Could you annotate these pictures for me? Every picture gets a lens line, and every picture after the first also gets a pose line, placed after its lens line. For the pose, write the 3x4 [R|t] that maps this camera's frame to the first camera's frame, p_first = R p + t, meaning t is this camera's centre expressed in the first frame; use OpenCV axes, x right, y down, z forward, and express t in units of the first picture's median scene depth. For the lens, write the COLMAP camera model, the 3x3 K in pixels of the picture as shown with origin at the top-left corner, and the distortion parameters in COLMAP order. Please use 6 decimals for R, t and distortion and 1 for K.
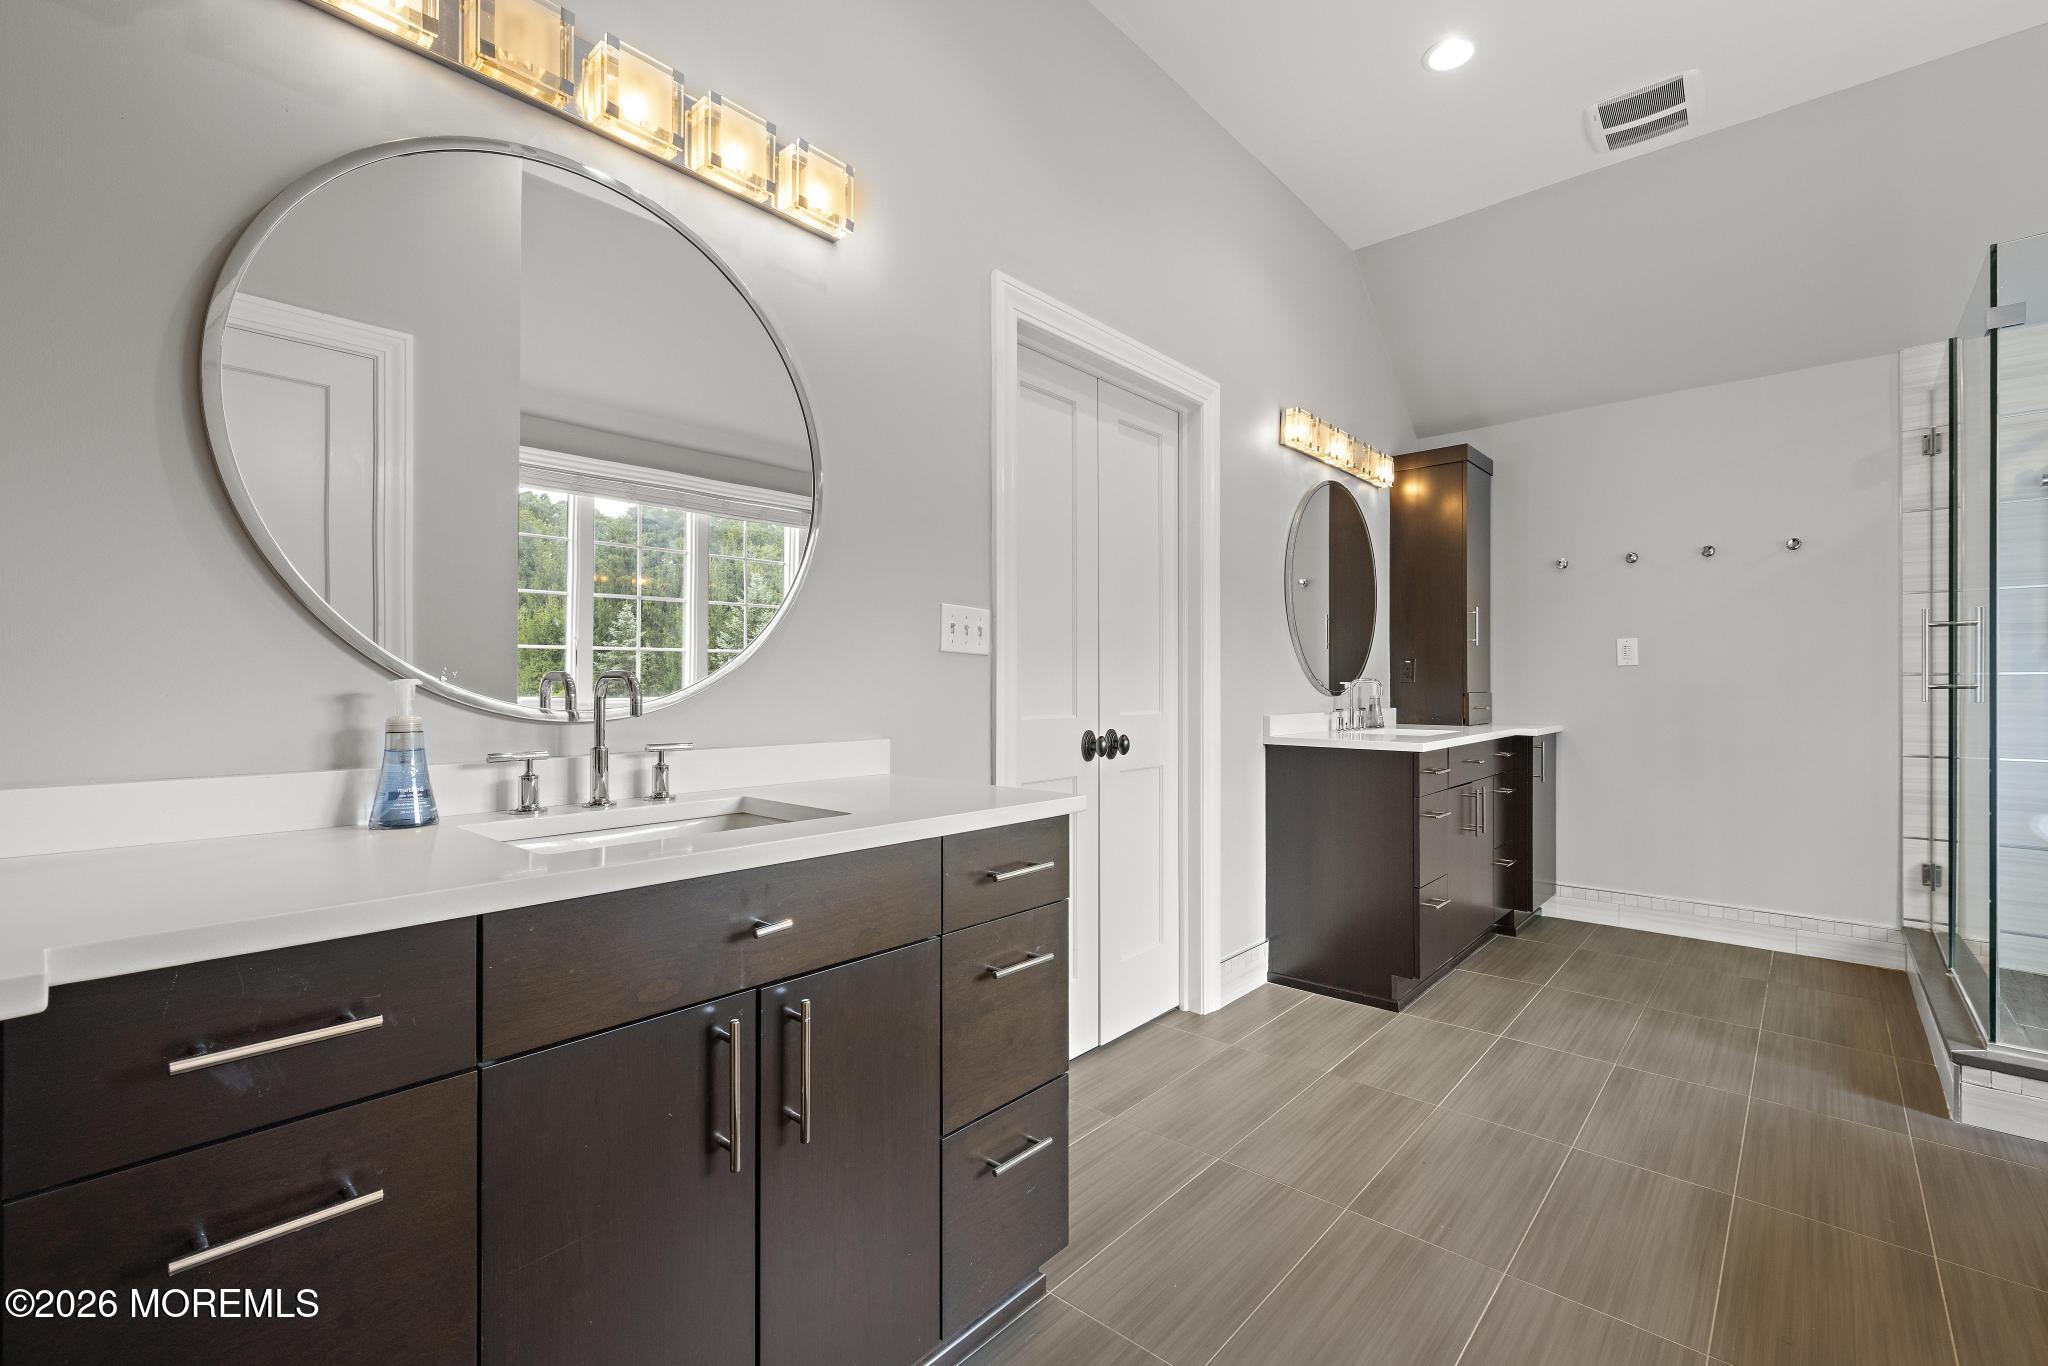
lens RADIAL K [[855.5, 0, 1026.9], [0, 855.5, 682.1], [0, 0, 1]] dist [-0.000547, -0.000638]
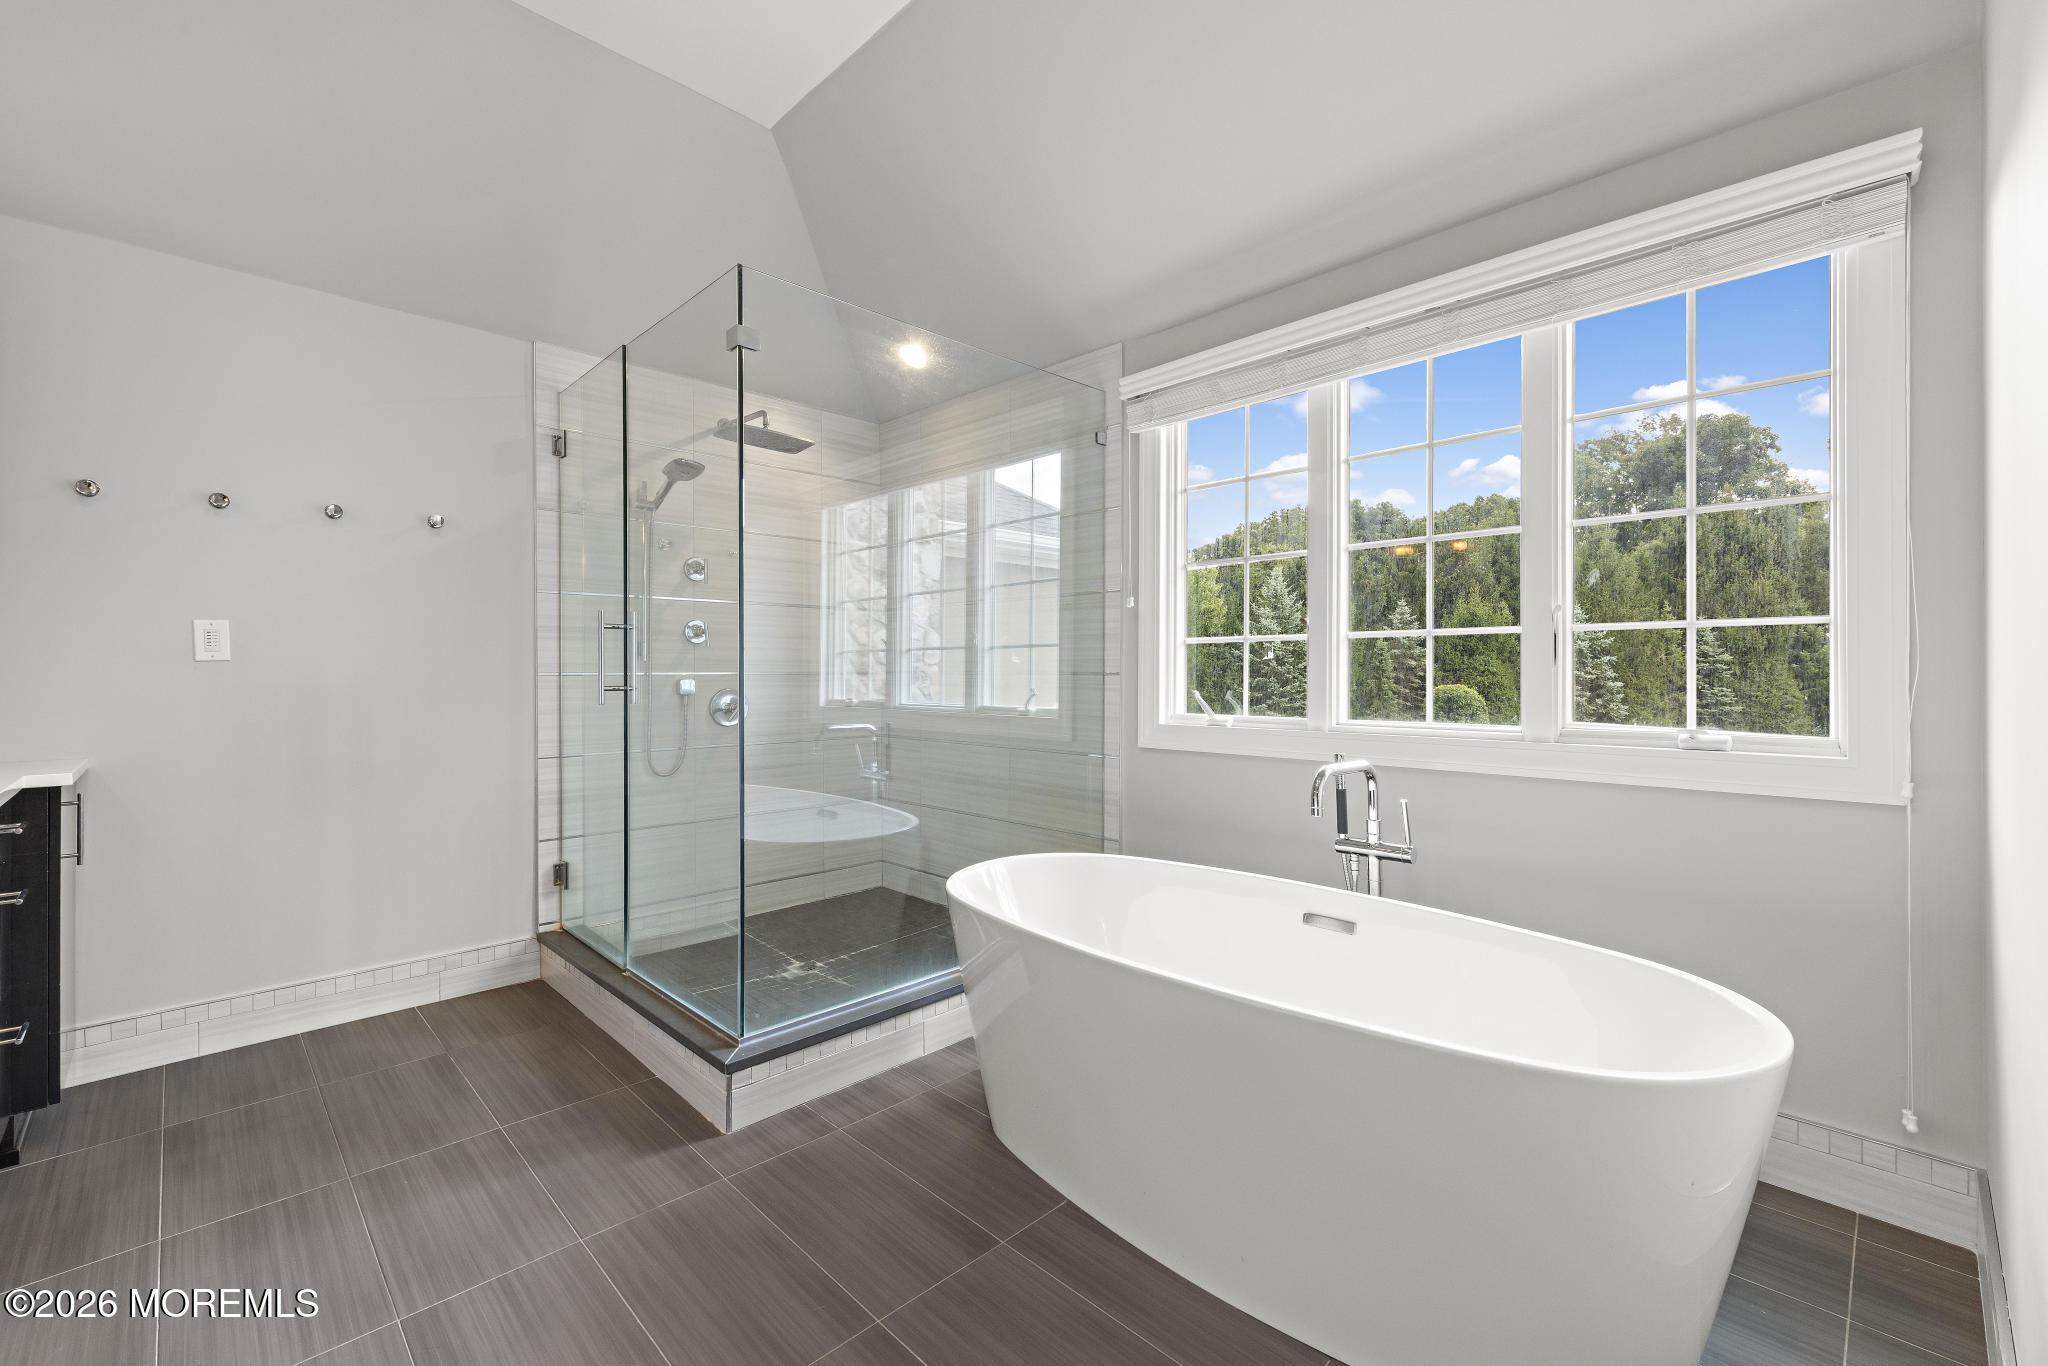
lens RADIAL K [[855.5, 0, 1024.7], [0, 855.5, 672.1], [0, 0, 1]] dist [-0.000547, -0.000638]
pose [[0.045405, -0.001959, 0.998967, 0.079296], [0.000306, 0.999998, 0.001947, -0.014317], [-0.998969, 0.000217, 0.045405, 0.419373]]
